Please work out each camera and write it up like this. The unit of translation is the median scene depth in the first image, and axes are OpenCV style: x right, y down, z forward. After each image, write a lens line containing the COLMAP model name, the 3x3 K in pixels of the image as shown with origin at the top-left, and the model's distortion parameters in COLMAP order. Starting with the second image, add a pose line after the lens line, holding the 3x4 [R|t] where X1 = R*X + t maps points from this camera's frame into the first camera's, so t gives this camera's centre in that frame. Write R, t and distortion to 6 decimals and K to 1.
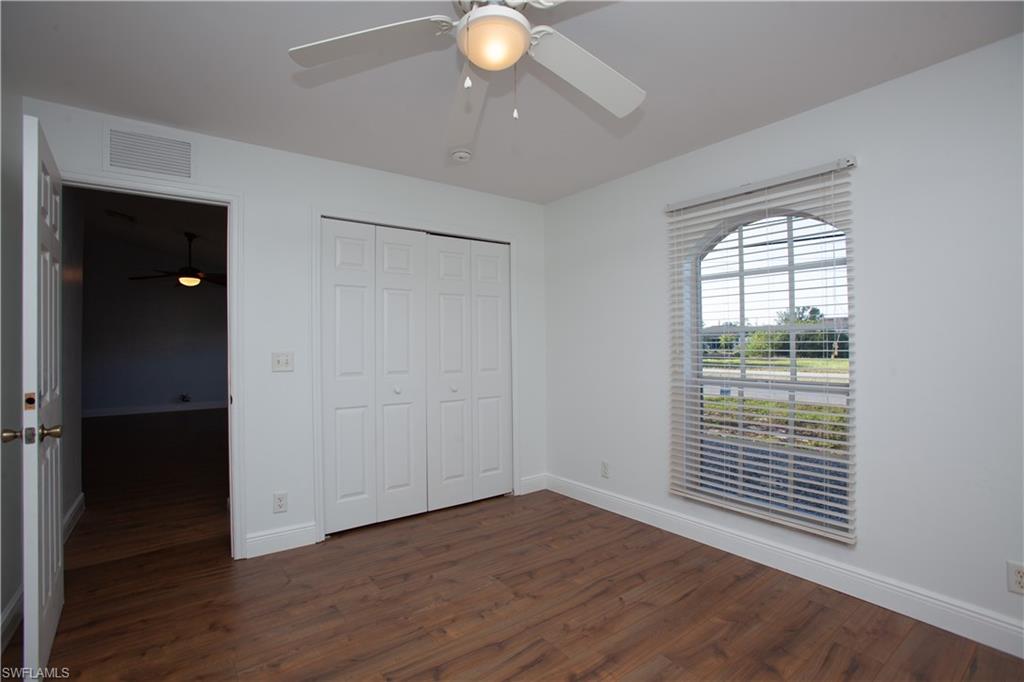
lens RADIAL K [[464.3, 0, 503.1], [0, 464.3, 336.3], [0, 0, 1]] dist [-0.050451, 0.007579]
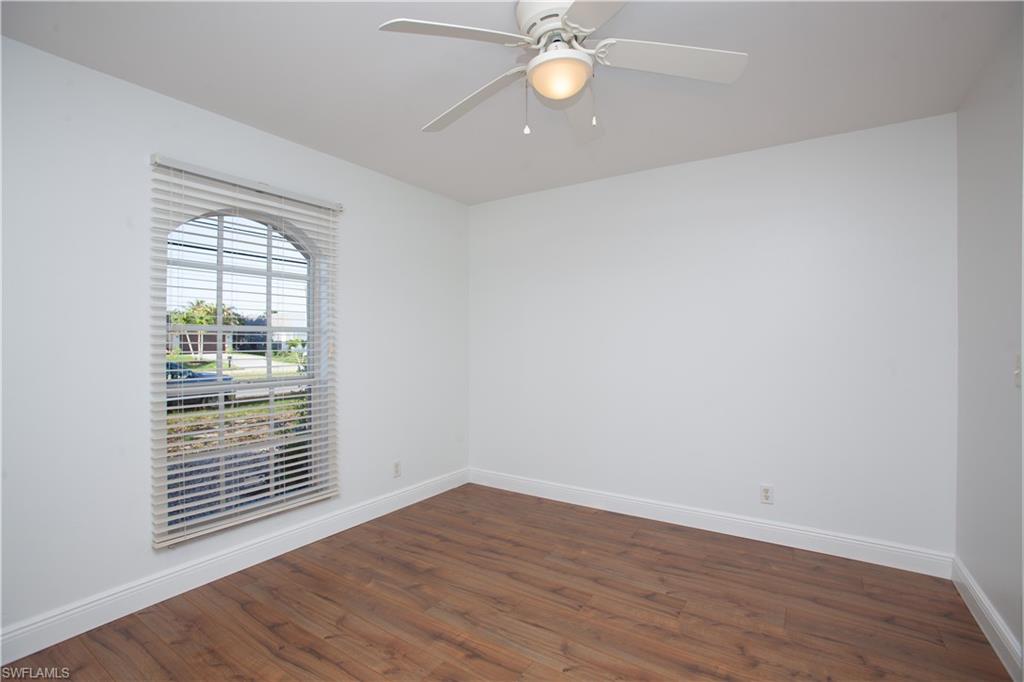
lens RADIAL K [[464.3, 0, 511.7], [0, 464.3, 334.8], [0, 0, 1]] dist [-0.050451, 0.007579]
pose [[-0.344611, 0.015999, 0.938609, -0.606155], [-0.008547, 0.999760, -0.020179, 0.011859], [-0.938707, -0.014976, -0.344392, 0.872315]]
